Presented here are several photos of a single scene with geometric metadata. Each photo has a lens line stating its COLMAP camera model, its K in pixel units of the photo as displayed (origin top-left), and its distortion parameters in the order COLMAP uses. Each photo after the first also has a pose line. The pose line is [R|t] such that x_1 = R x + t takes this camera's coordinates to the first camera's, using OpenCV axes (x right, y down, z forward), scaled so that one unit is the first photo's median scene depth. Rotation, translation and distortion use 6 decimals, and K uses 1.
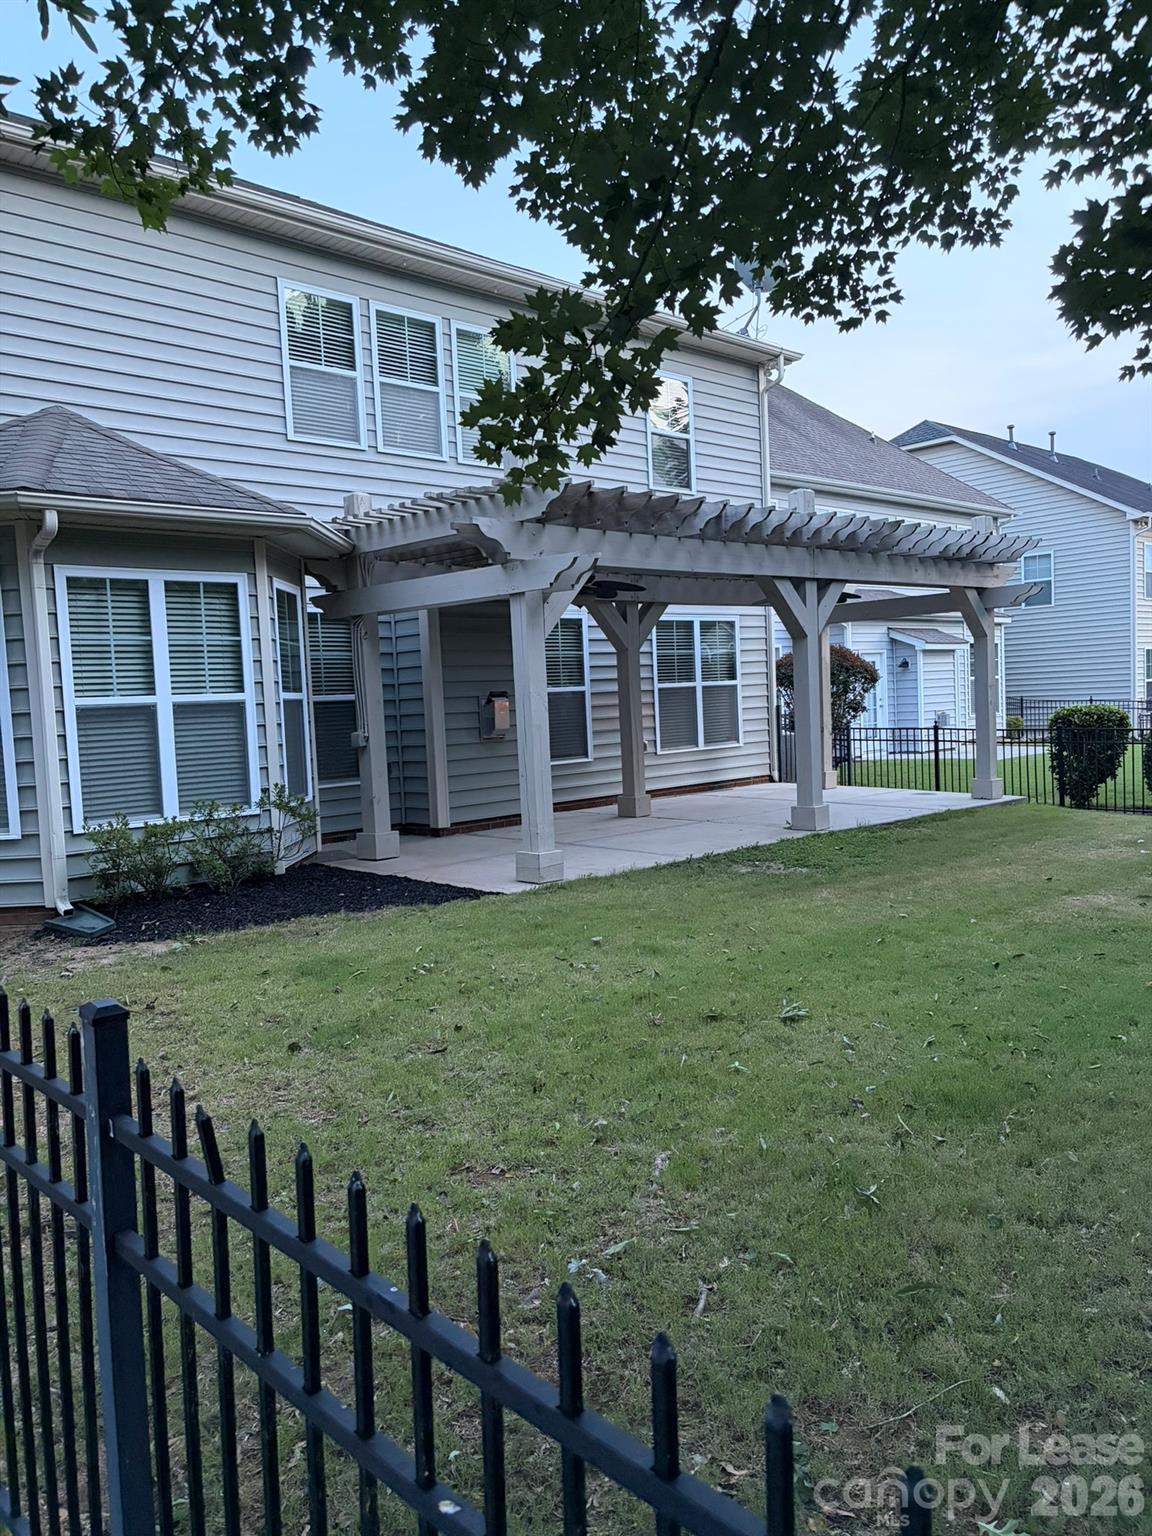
lens RADIAL K [[1106.0, 0, 571.3], [0, 1106.0, 789.9], [0, 0, 1]] dist [0.016100, -0.001988]
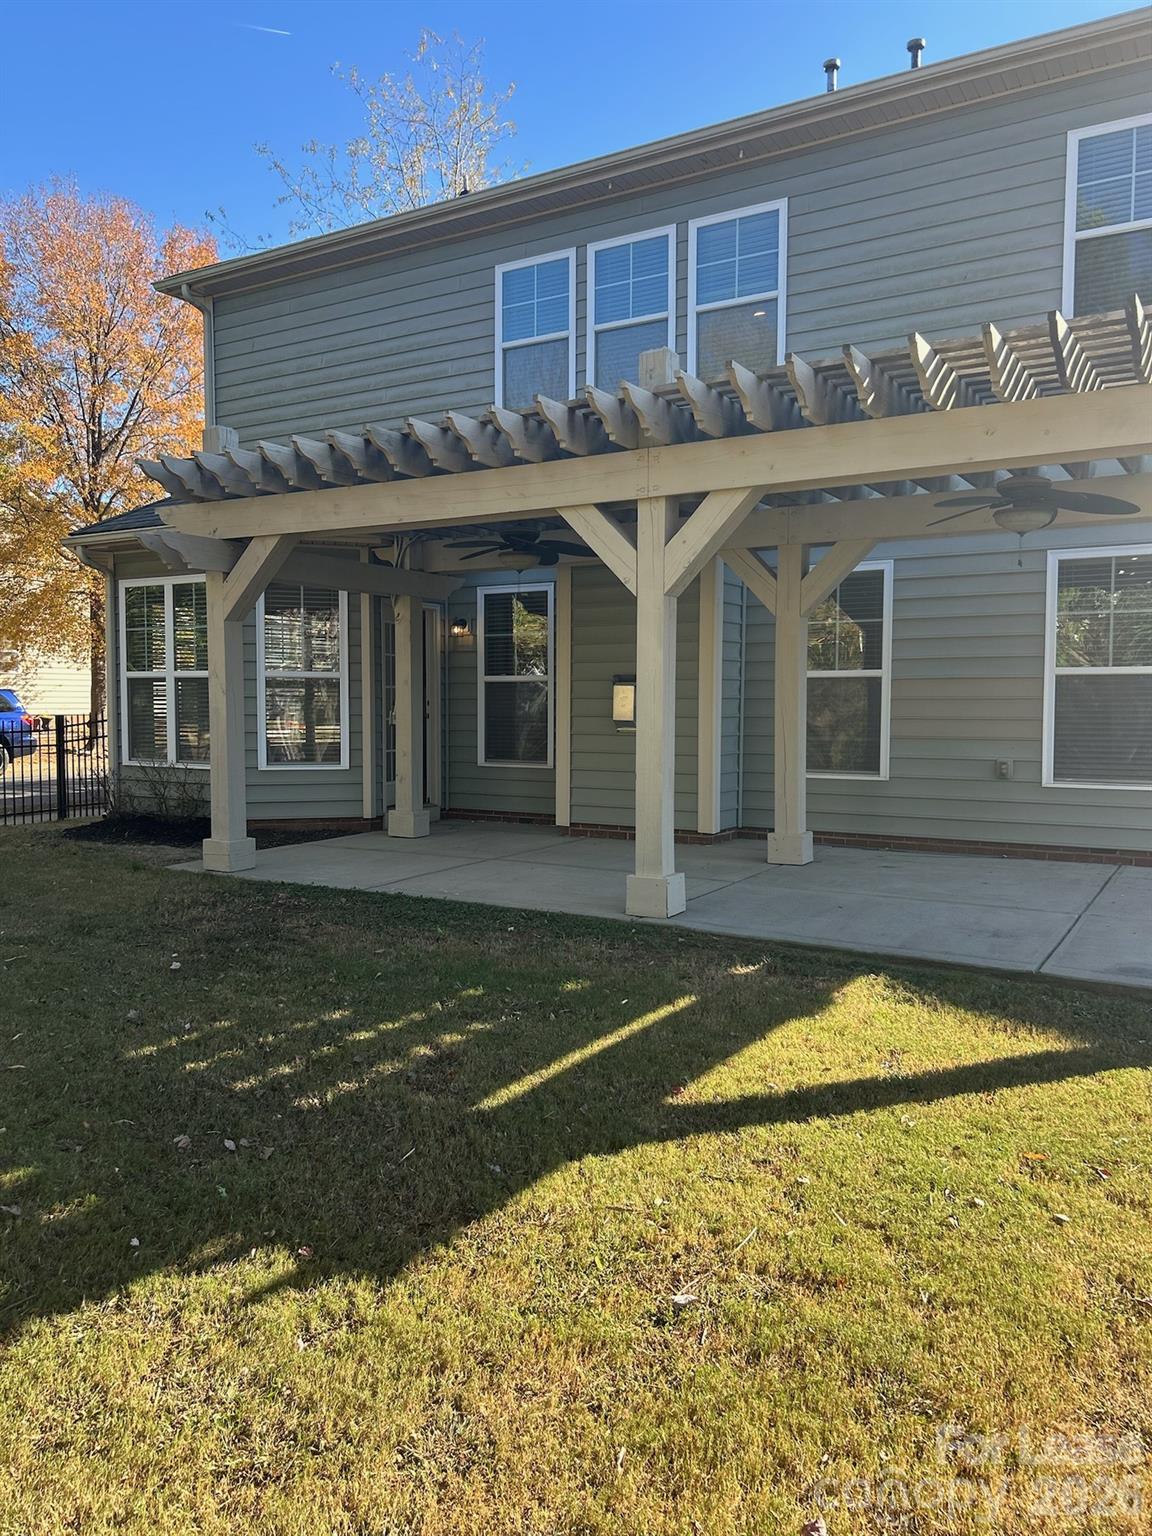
lens RADIAL K [[1161.4, 0, 576.0], [0, 1161.4, 768.0], [0, 0, 1]] dist [0.002189, -0.000092]
pose [[0.281942, 0.106030, -0.953555, 0.751323], [-0.091580, 0.992311, 0.083261, -0.088688], [0.955051, 0.063852, 0.289484, 0.721746]]
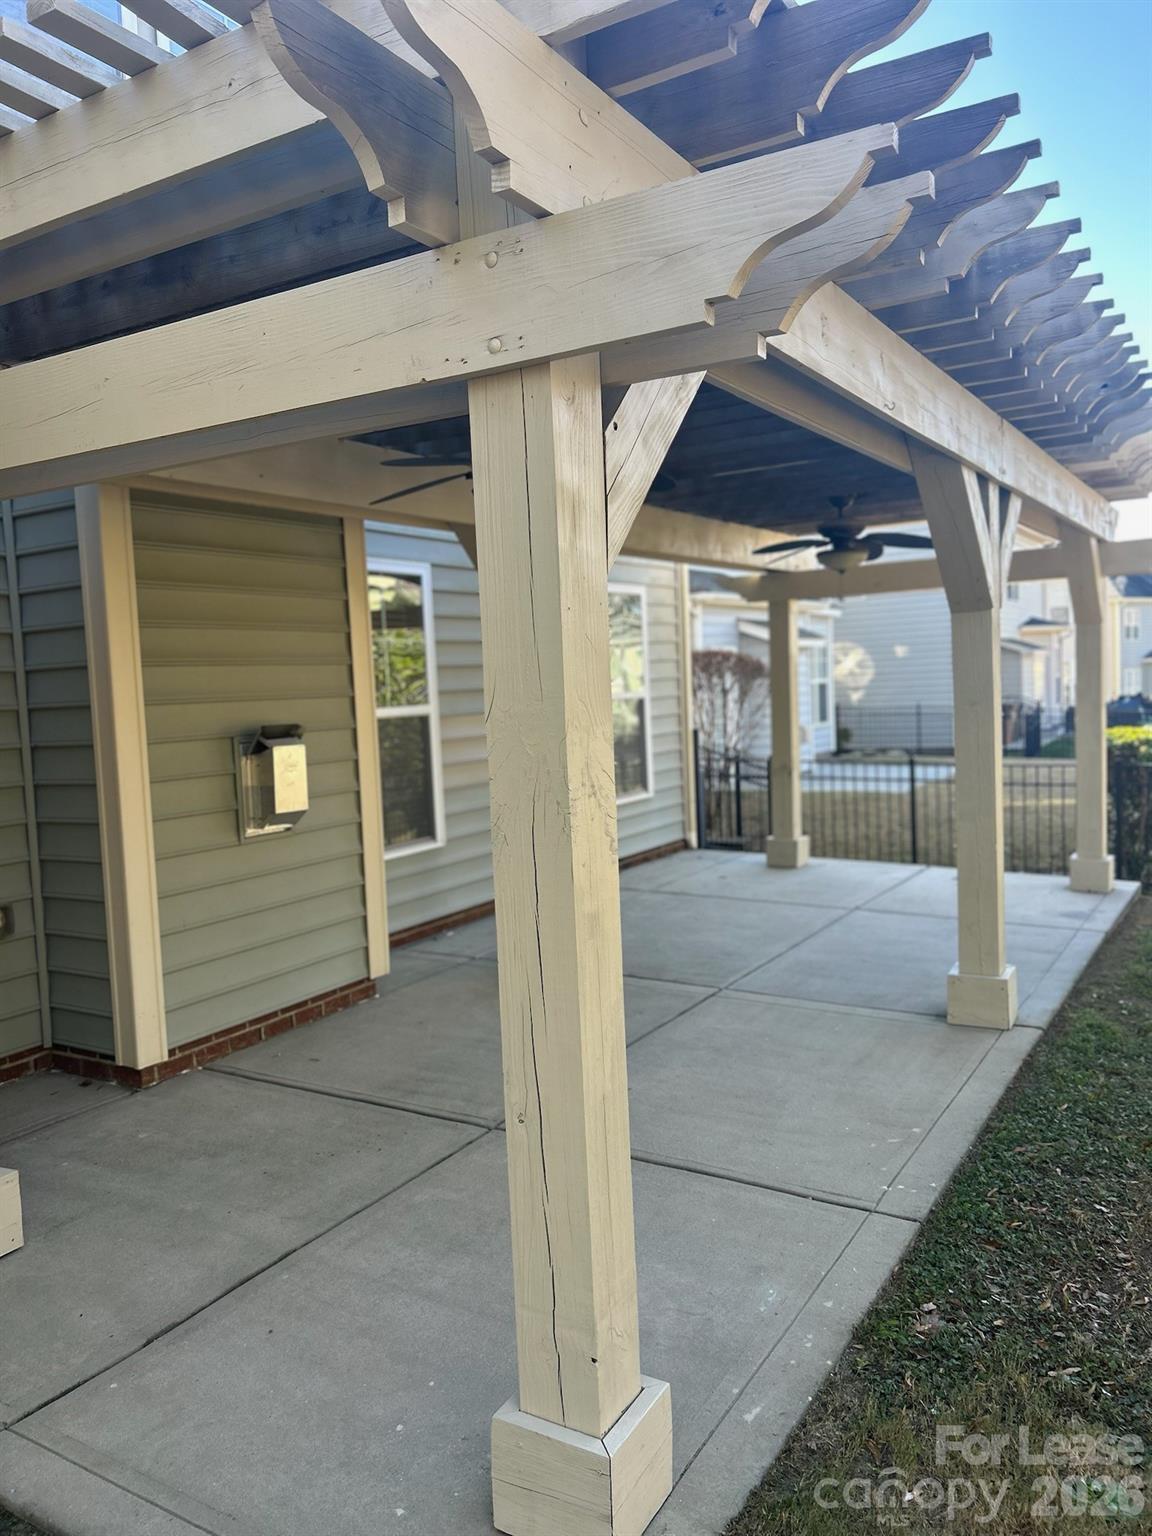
lens RADIAL K [[1161.4, 0, 576.0], [0, 1161.4, 768.0], [0, 0, 1]] dist [0.002189, -0.000092]
pose [[0.960309, -0.028164, 0.277513, -0.080364], [0.035260, 0.999166, -0.020613, -0.058392], [-0.276701, 0.029580, 0.960501, 0.538762]]
